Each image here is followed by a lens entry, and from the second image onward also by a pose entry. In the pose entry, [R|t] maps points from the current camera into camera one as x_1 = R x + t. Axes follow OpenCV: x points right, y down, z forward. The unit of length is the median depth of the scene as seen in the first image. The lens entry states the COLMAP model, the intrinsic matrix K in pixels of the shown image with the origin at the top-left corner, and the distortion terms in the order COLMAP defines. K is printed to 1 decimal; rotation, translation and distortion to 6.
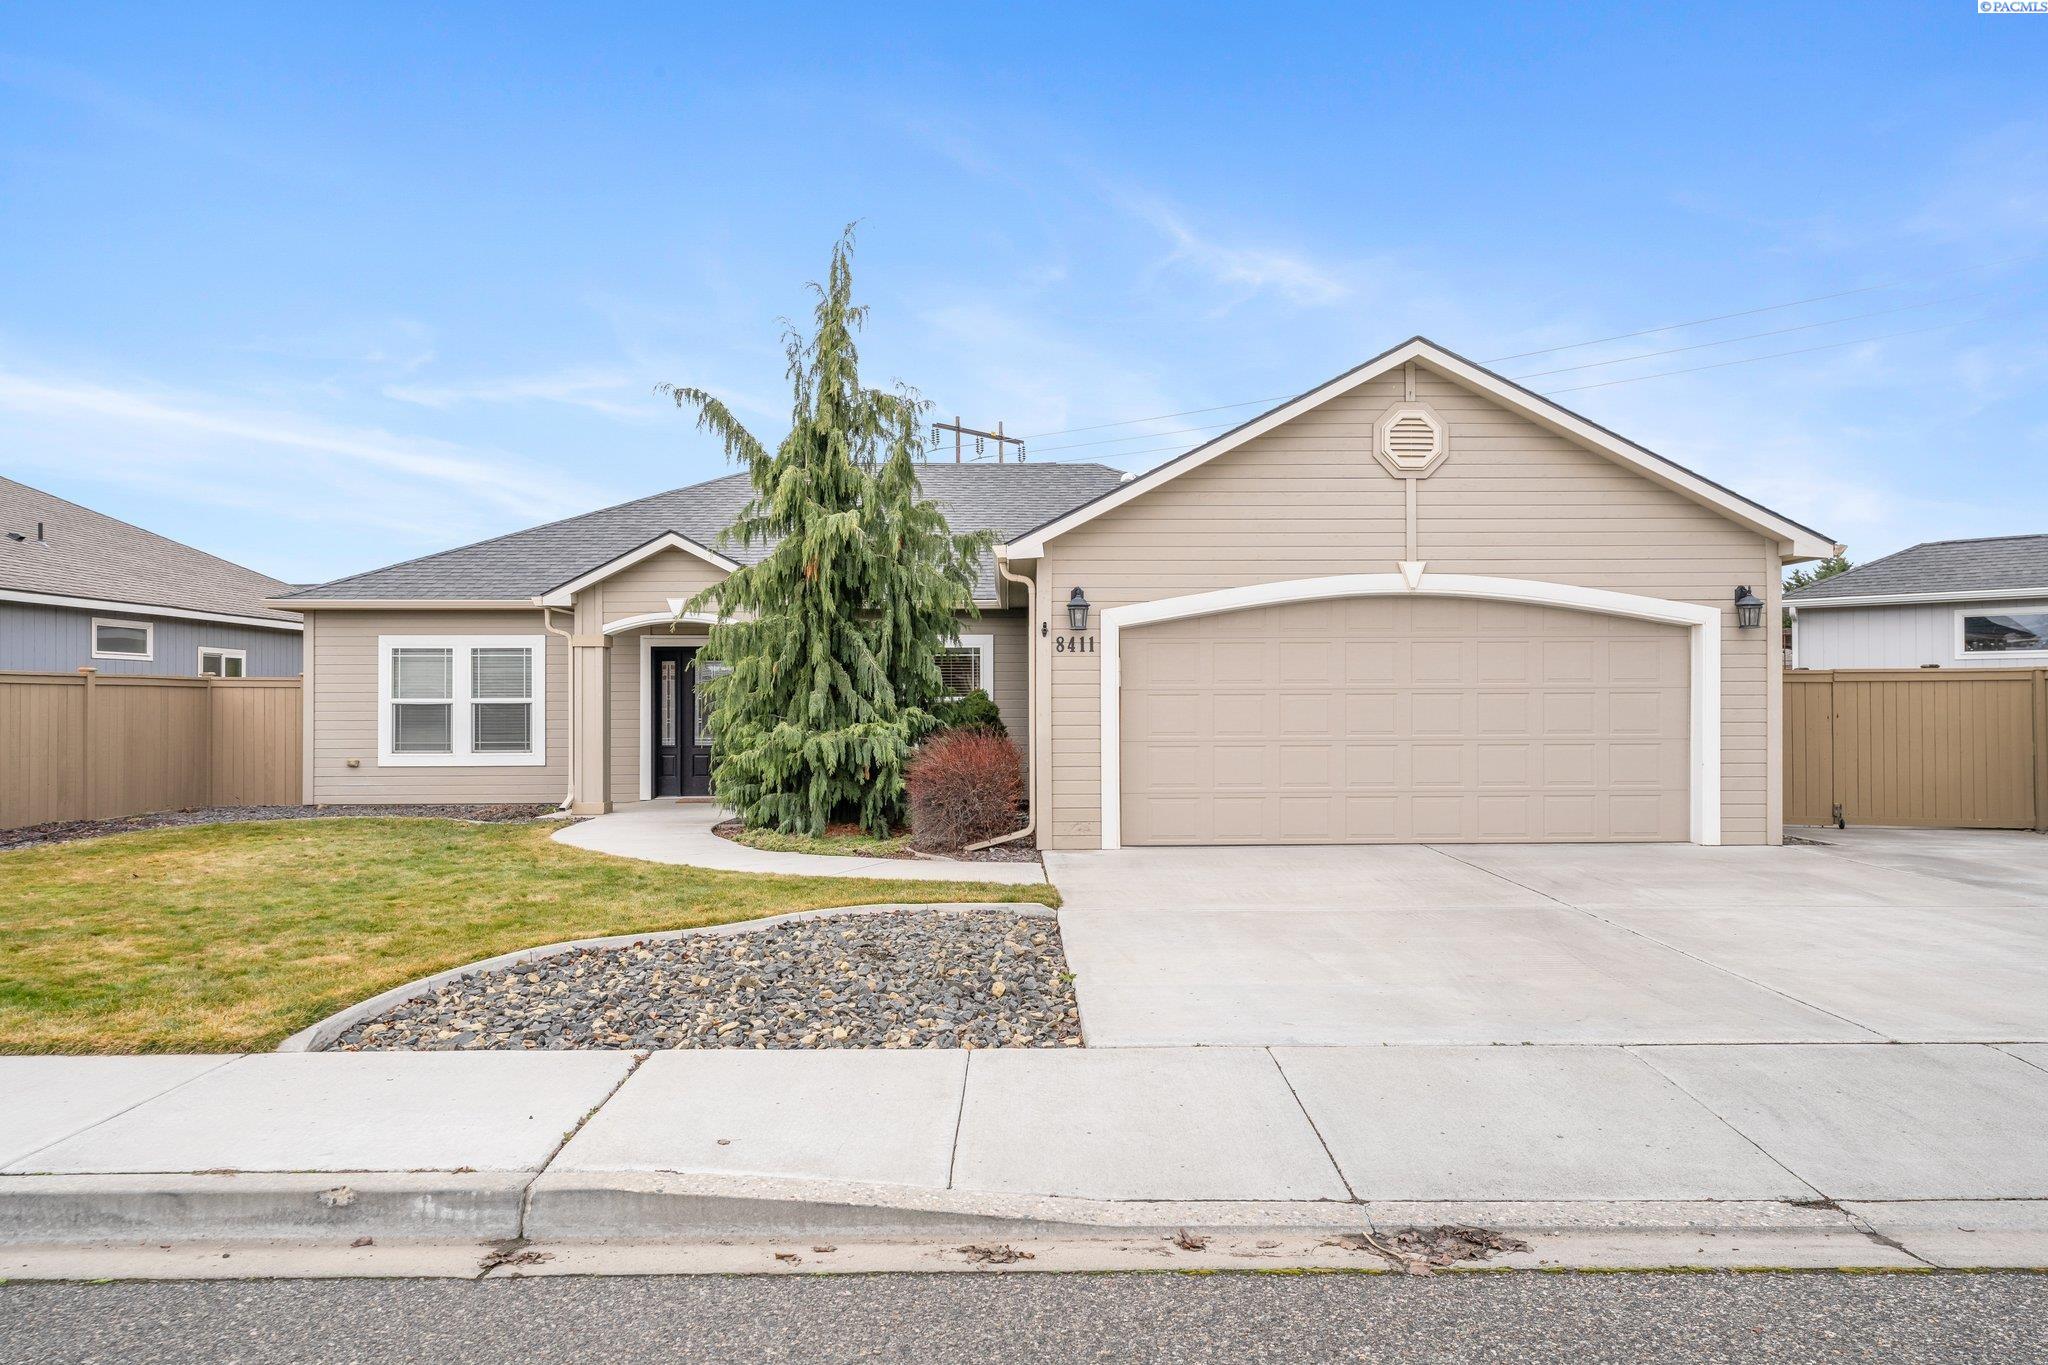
lens RADIAL K [[1270.8, 0, 1025.1], [0, 1270.8, 685.2], [0, 0, 1]] dist [0.003182, 0.000355]
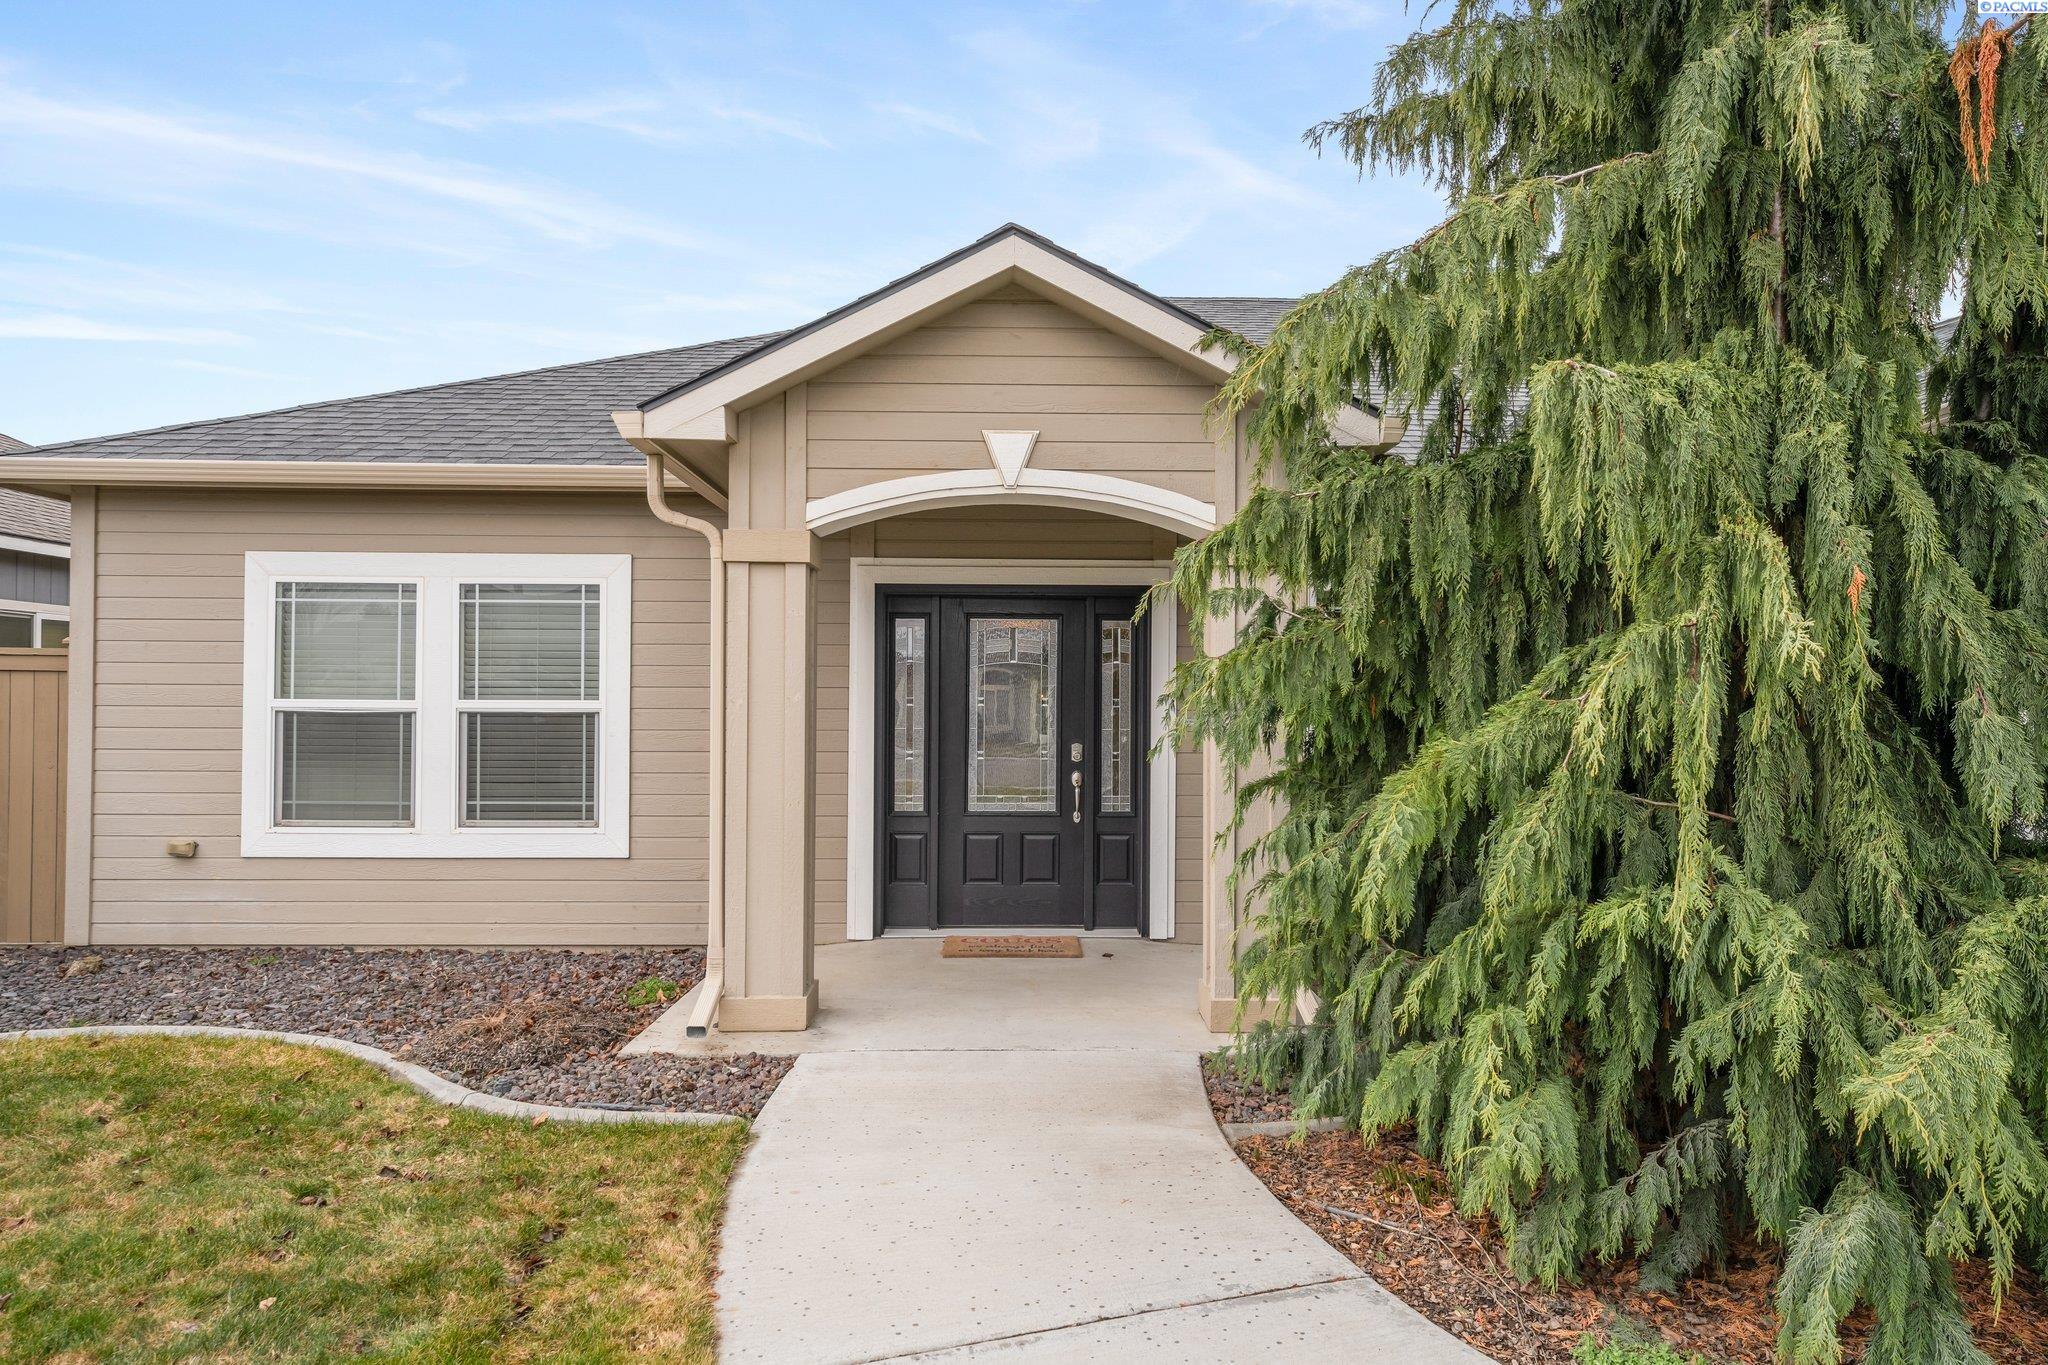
lens RADIAL K [[1196.3, 0, 1024.6], [0, 1196.3, 682.0], [0, 0, 1]] dist [0.004648, 0.000165]
pose [[0.999914, 0.009075, -0.009440, -0.239993], [-0.009069, 0.999959, 0.000657, 0.002132], [0.009446, -0.000571, 0.999955, 0.595666]]
